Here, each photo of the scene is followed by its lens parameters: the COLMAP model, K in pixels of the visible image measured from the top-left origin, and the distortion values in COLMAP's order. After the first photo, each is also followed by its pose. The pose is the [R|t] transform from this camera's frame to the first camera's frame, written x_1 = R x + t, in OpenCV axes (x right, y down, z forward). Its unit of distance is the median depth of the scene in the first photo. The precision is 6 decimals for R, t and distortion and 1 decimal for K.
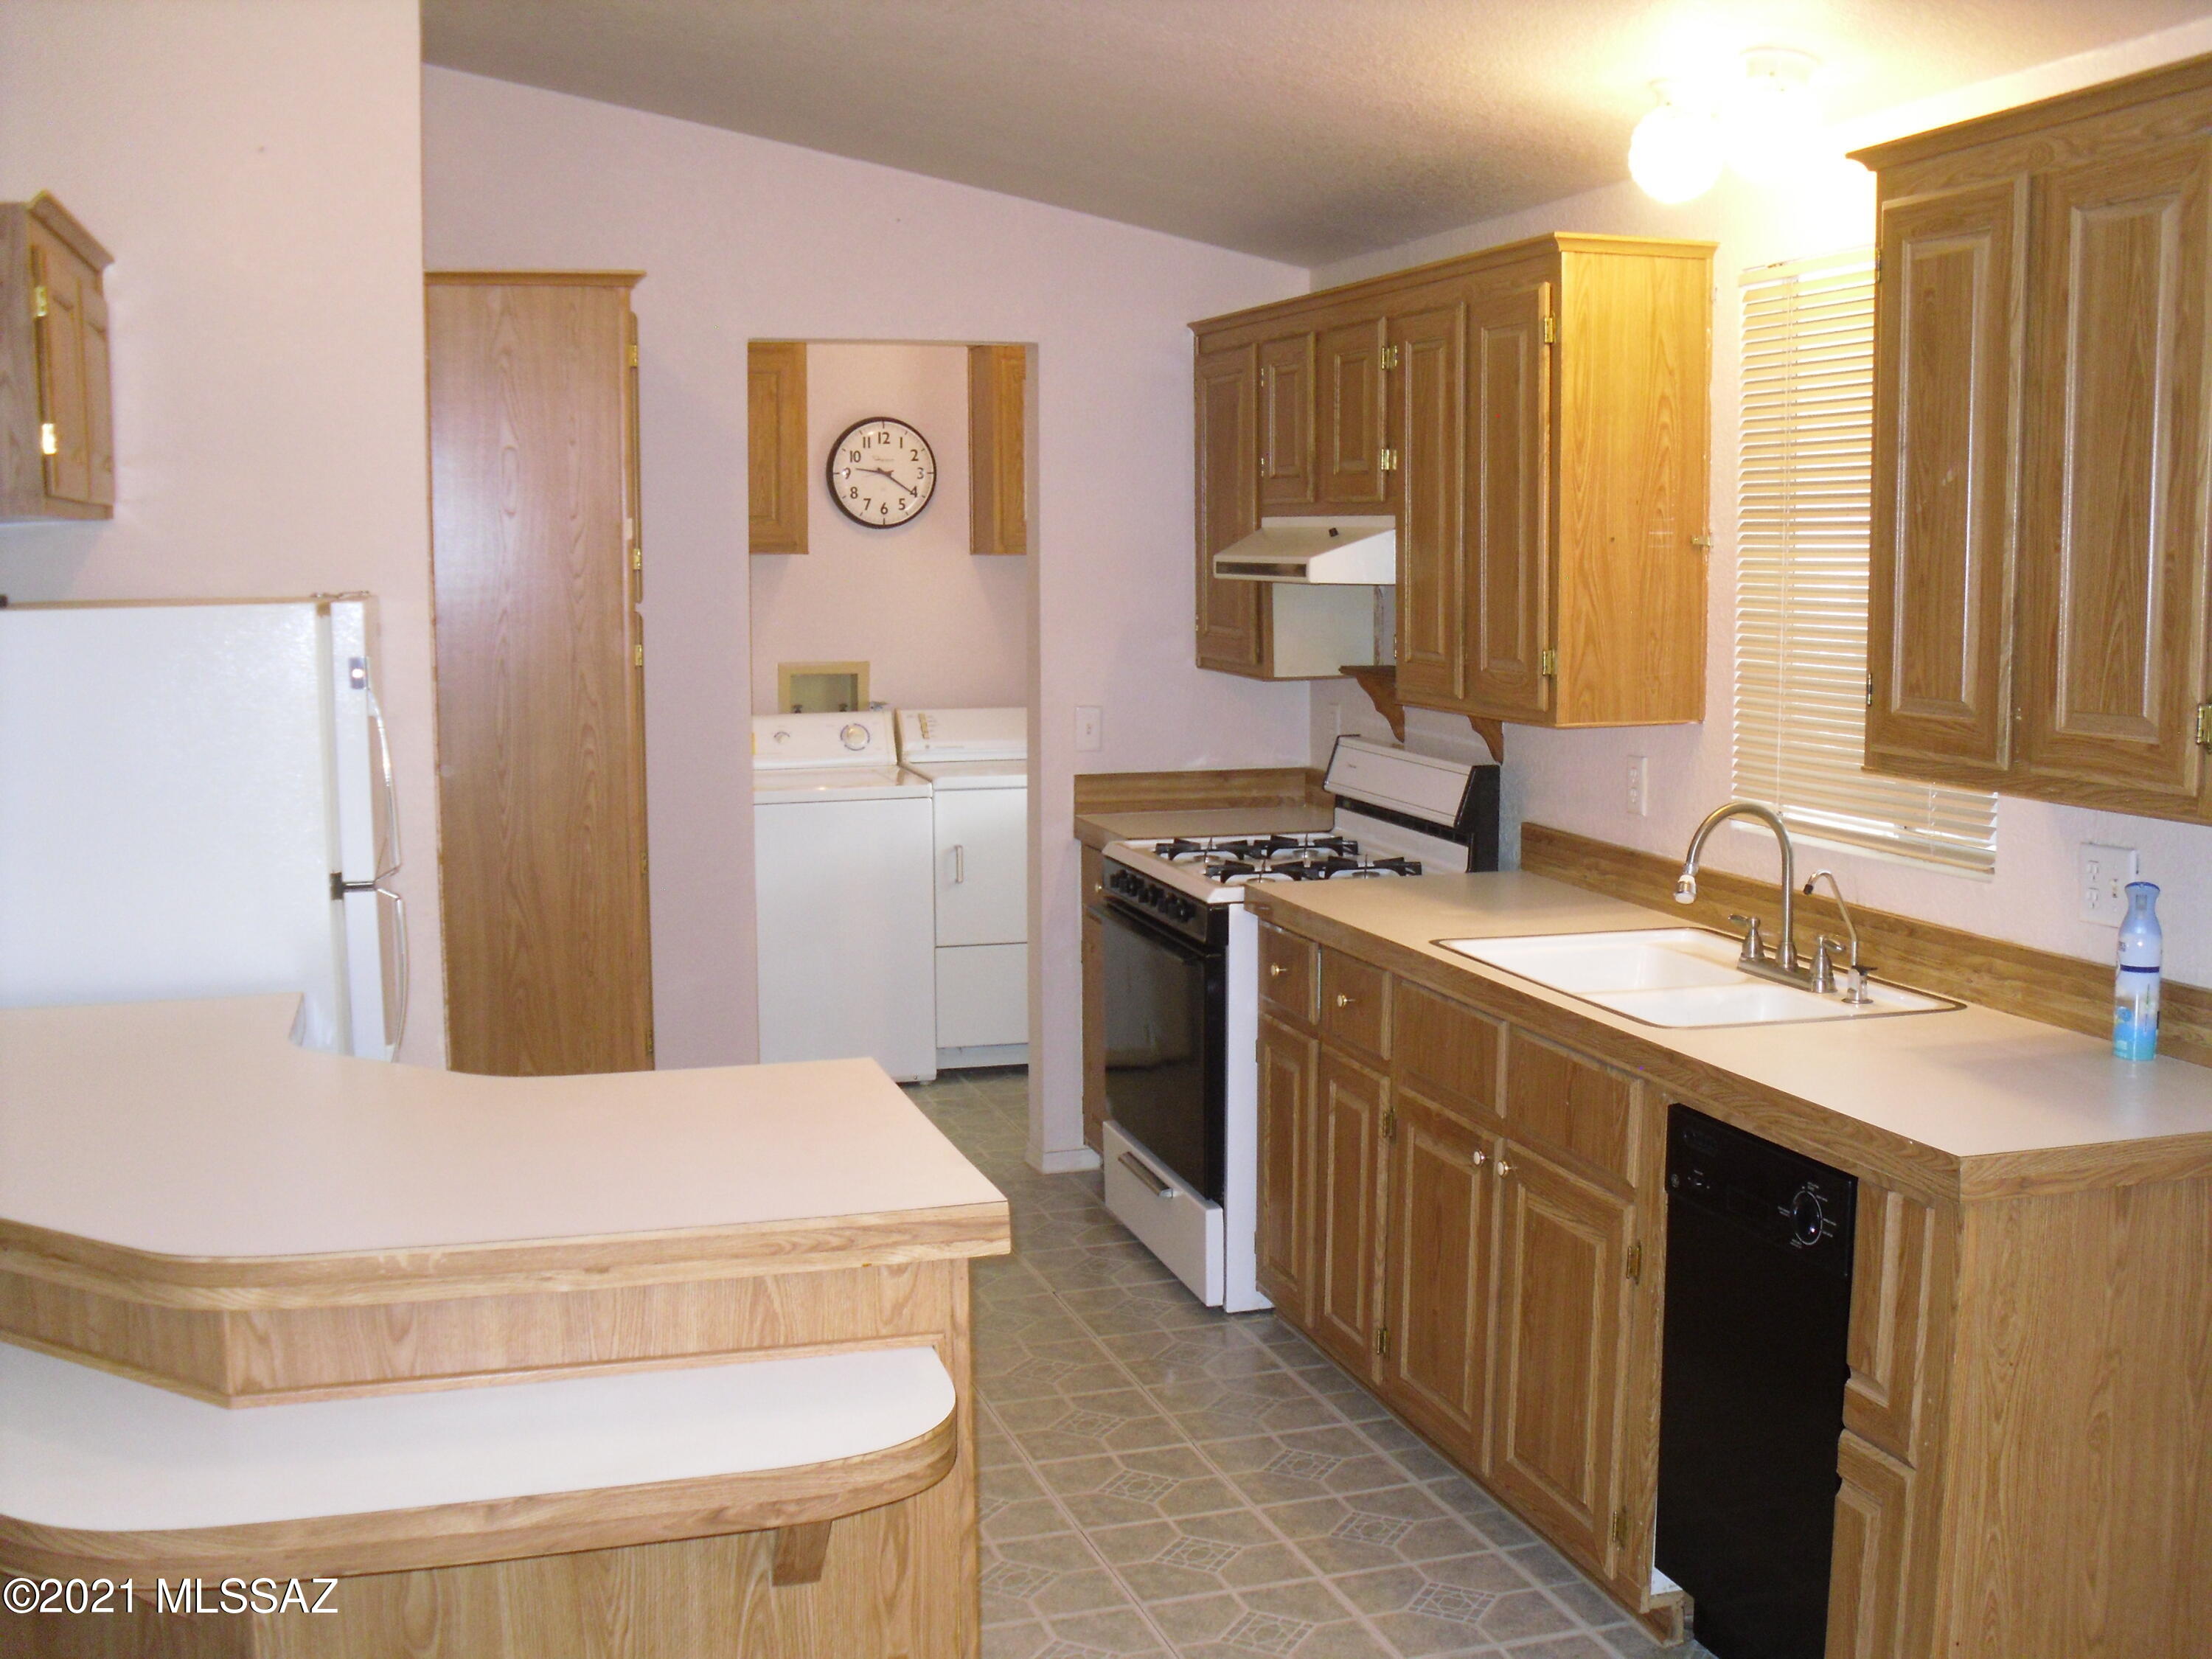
lens RADIAL K [[2178.7, 0, 1106.0], [0, 2178.7, 829.5], [0, 0, 1]] dist [-0.171881, 0.030102]
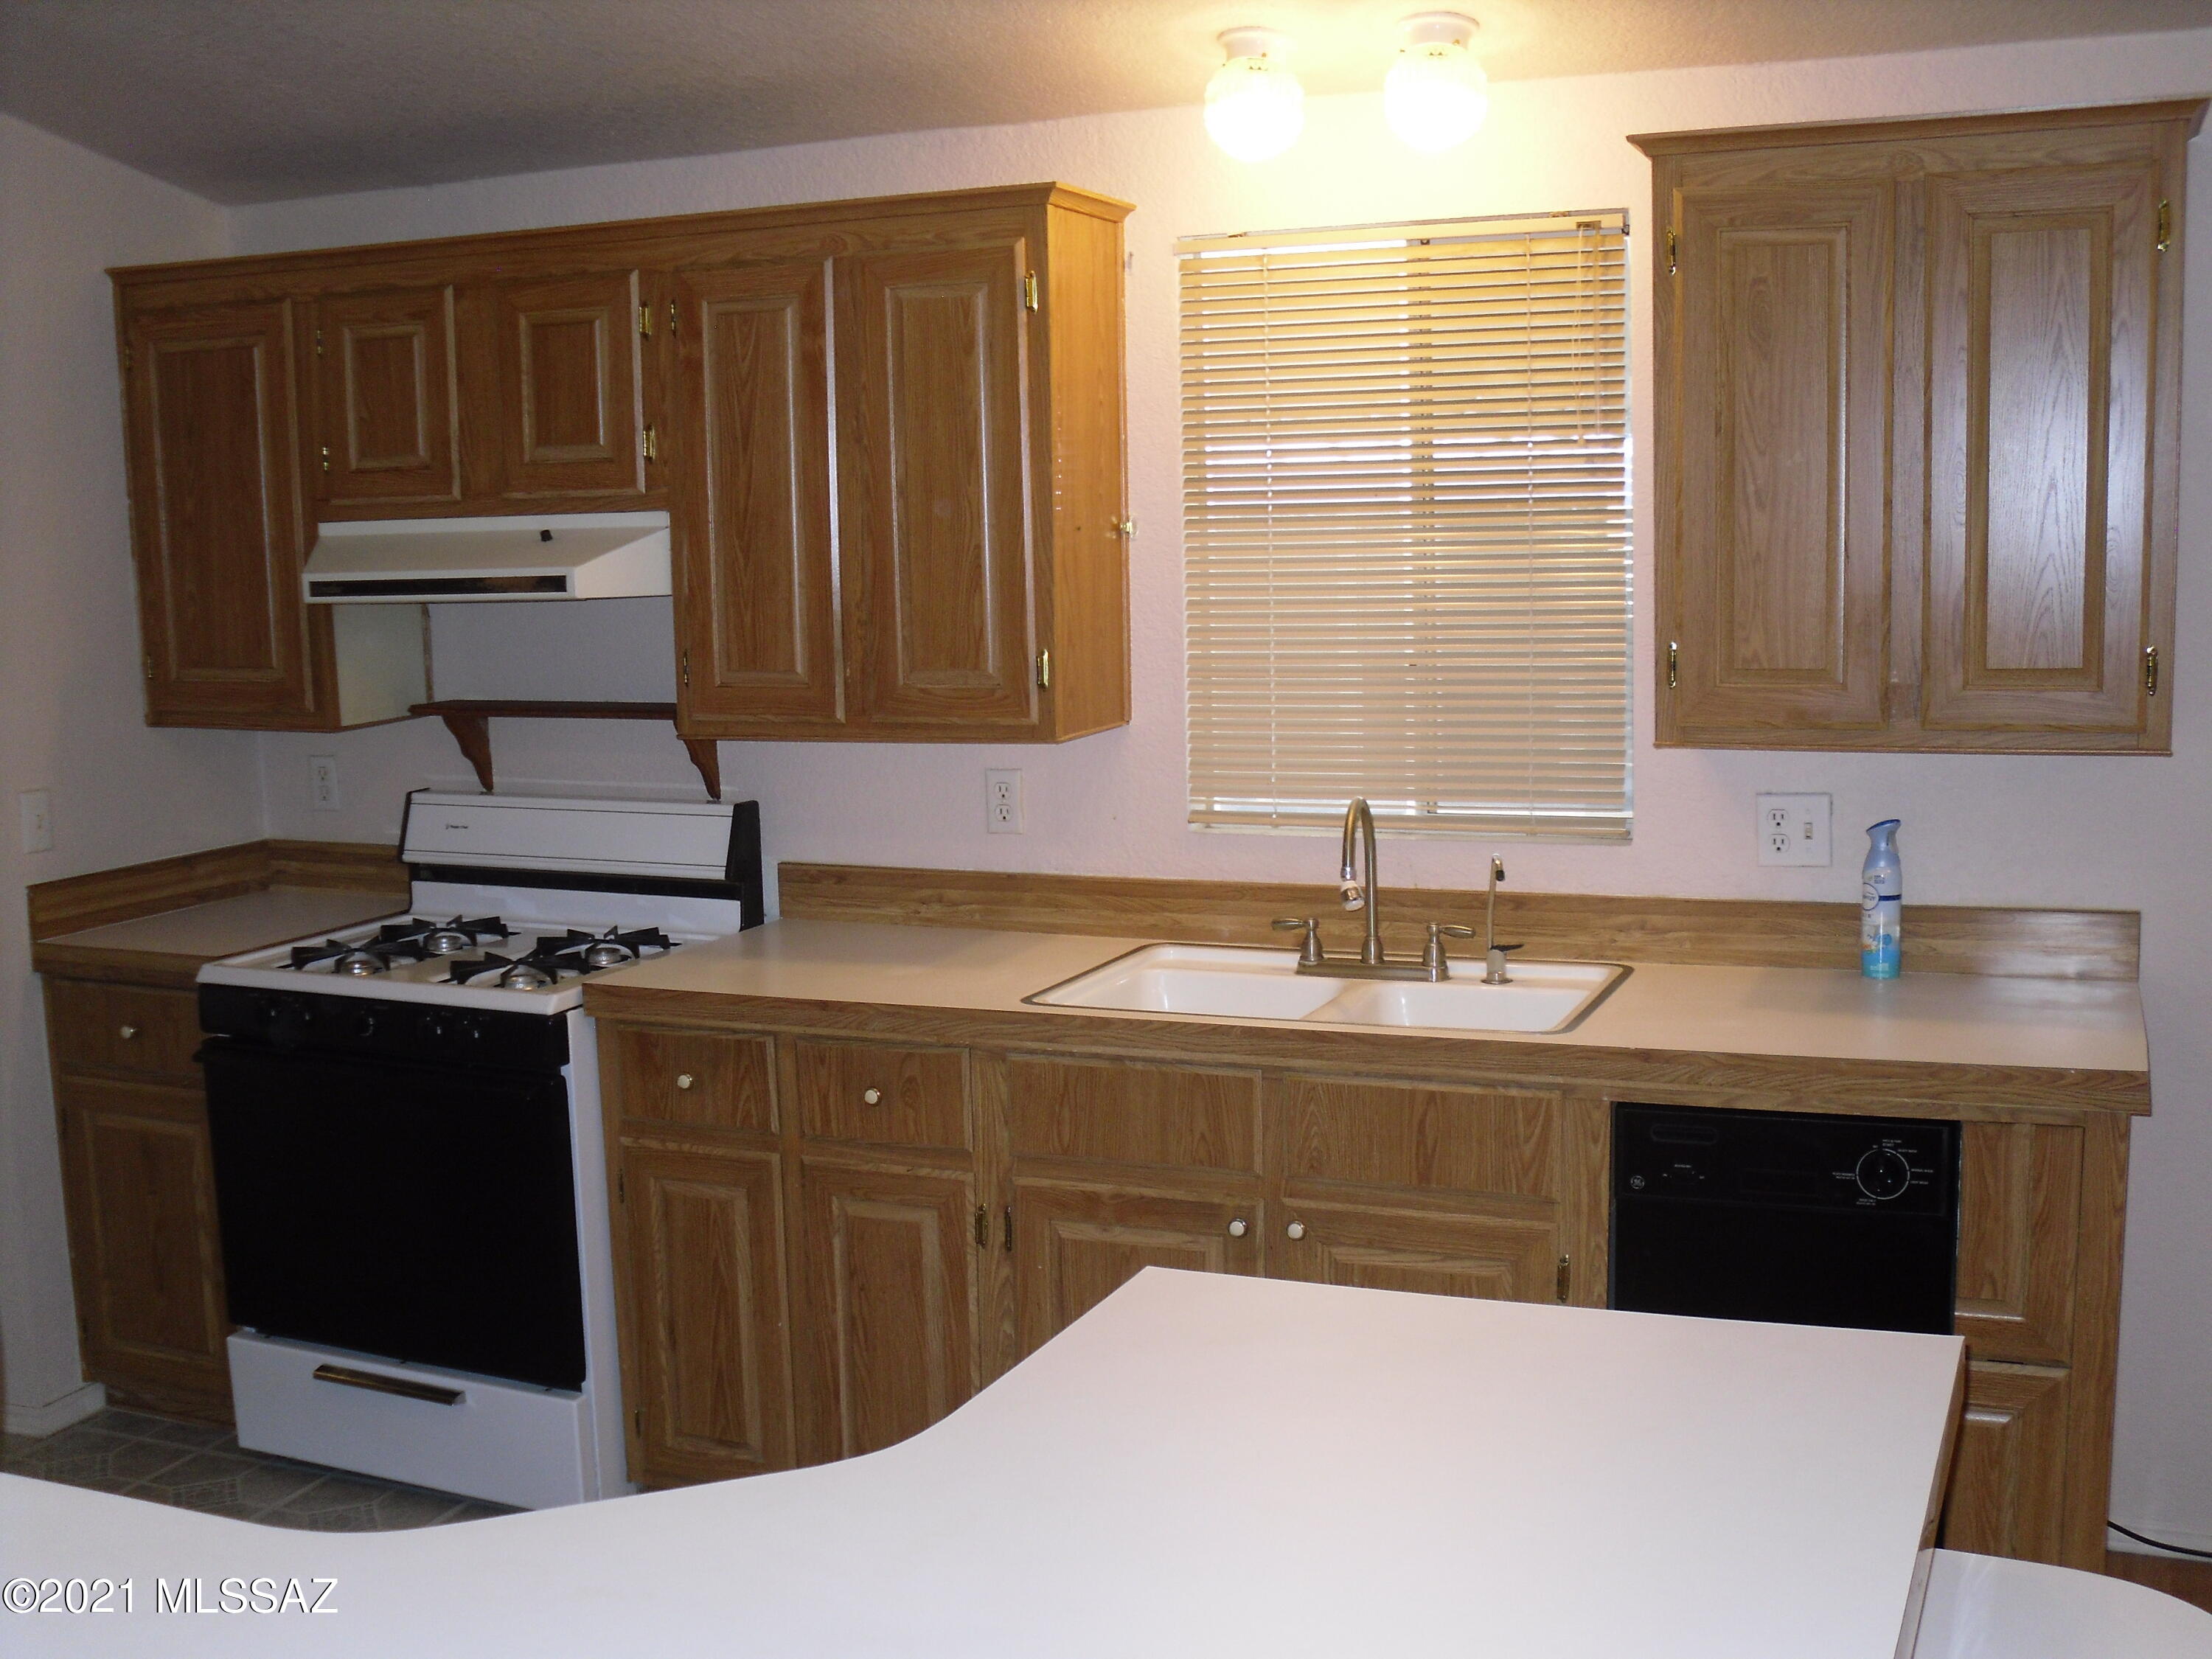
lens RADIAL K [[2306.5, 0, 1106.0], [0, 2306.5, 829.5], [0, 0, 1]] dist [-0.153839, 0.042793]
pose [[0.668838, -0.114941, 0.734469, -0.409474], [0.118539, 0.991824, 0.047269, -0.046826], [-0.733897, 0.055448, 0.676994, 0.297491]]
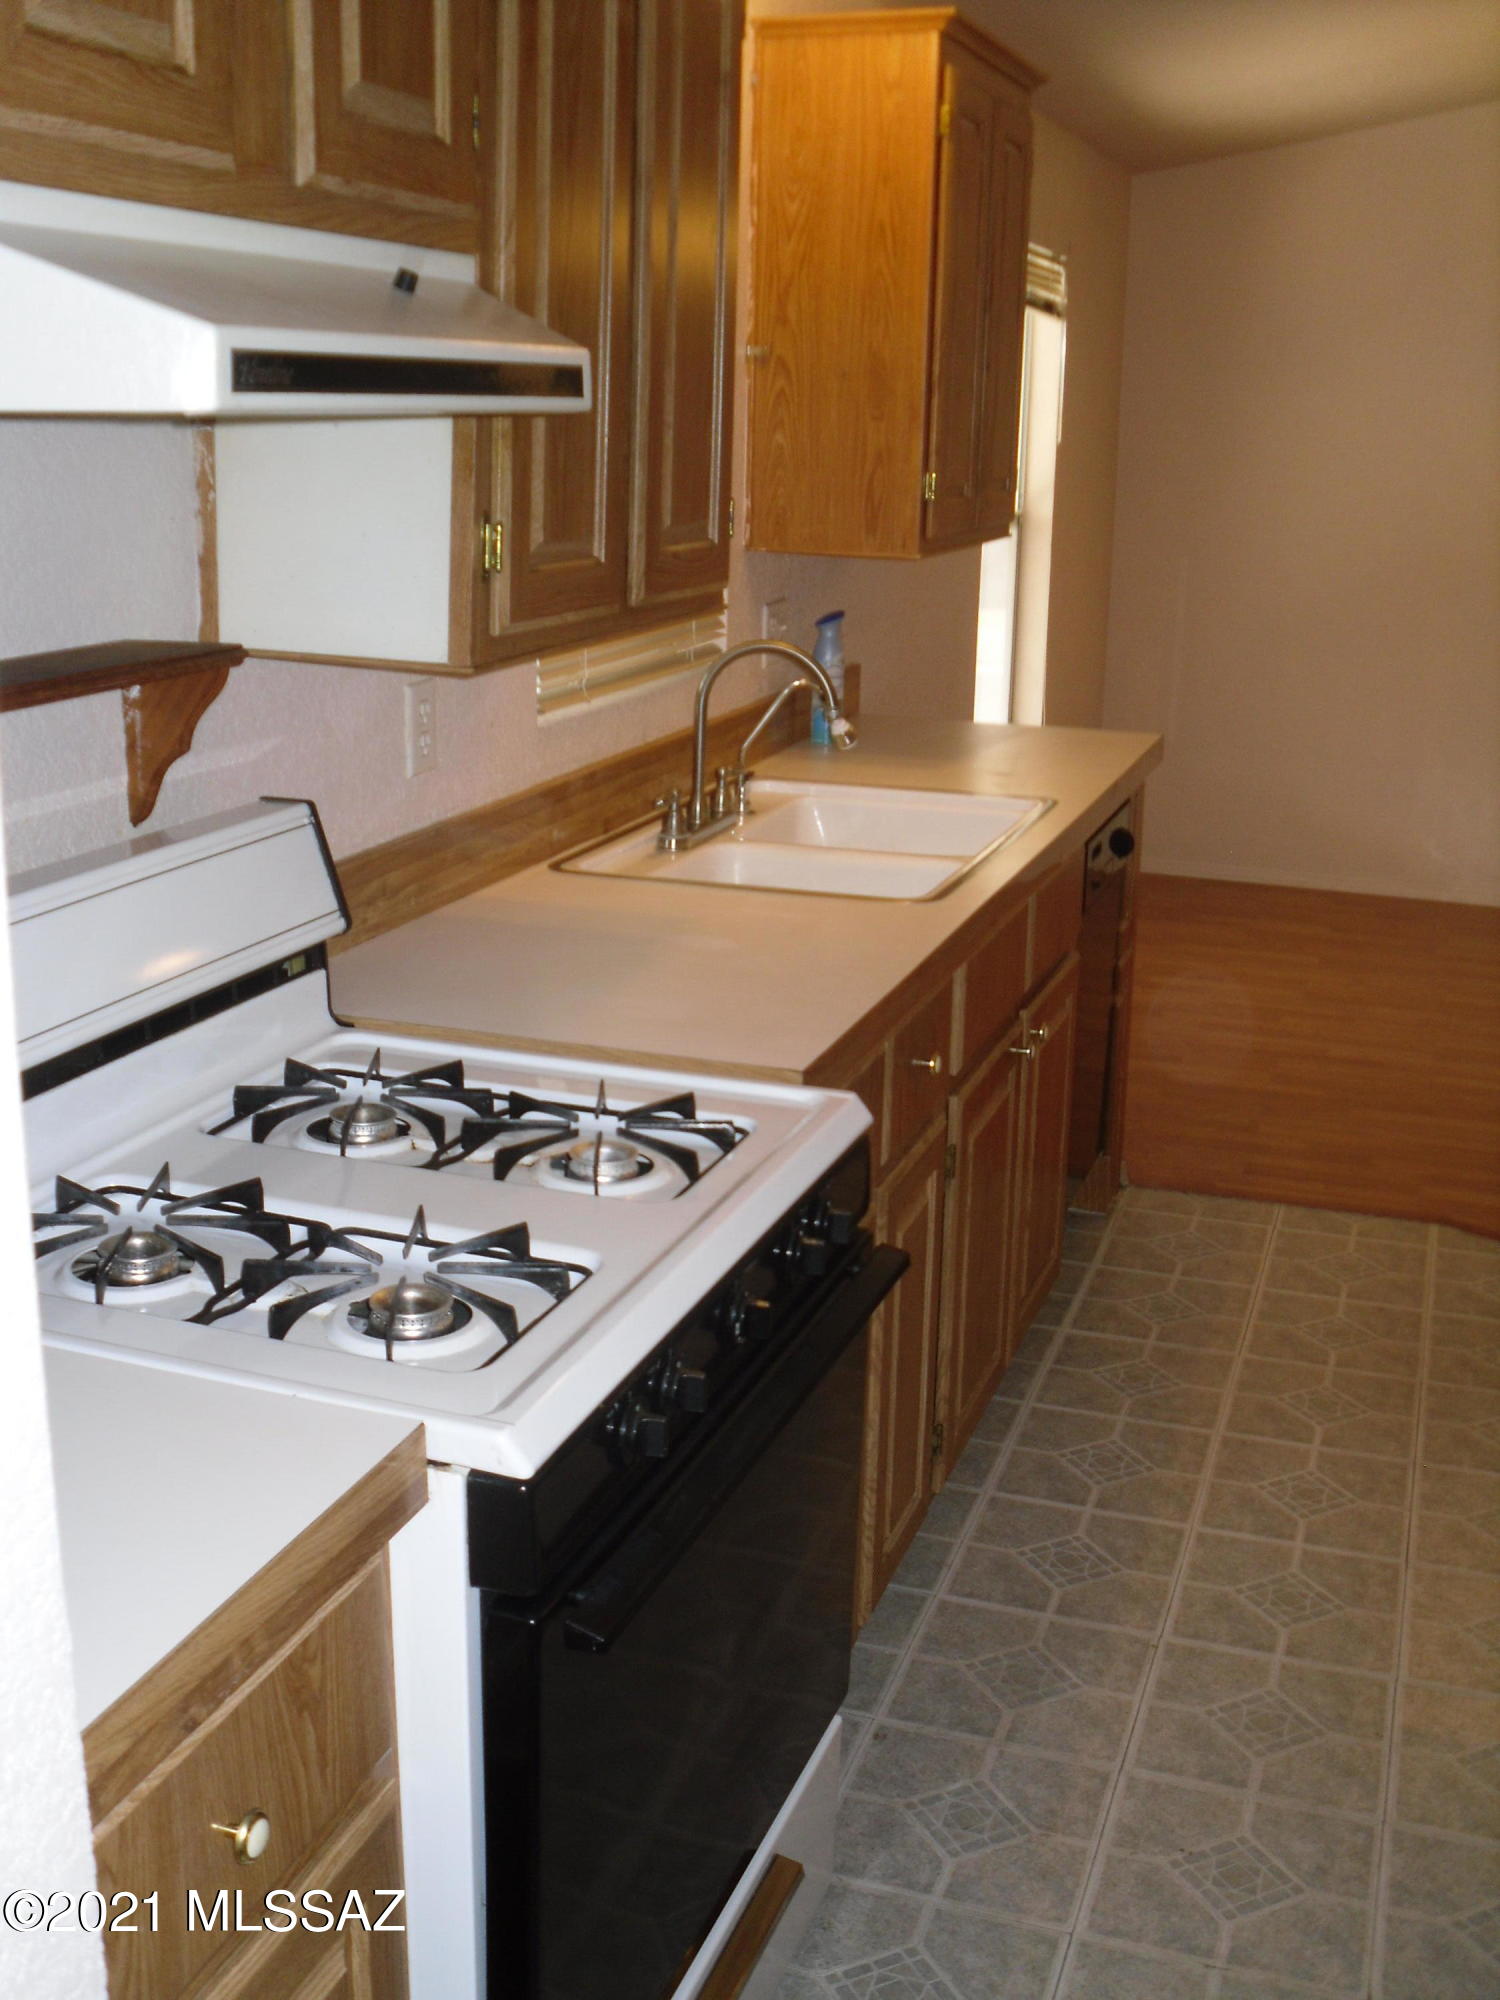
lens RADIAL K [[2085.4, 0, 750.0], [0, 2085.4, 1000.0], [0, 0, 1]] dist [-0.153839, 0.042793]
pose [[-0.799078, -0.179913, 0.573677, -0.181785], [0.055684, 0.927929, 0.368574, -0.156599], [-0.598642, 0.326465, -0.731470, 1.335623]]
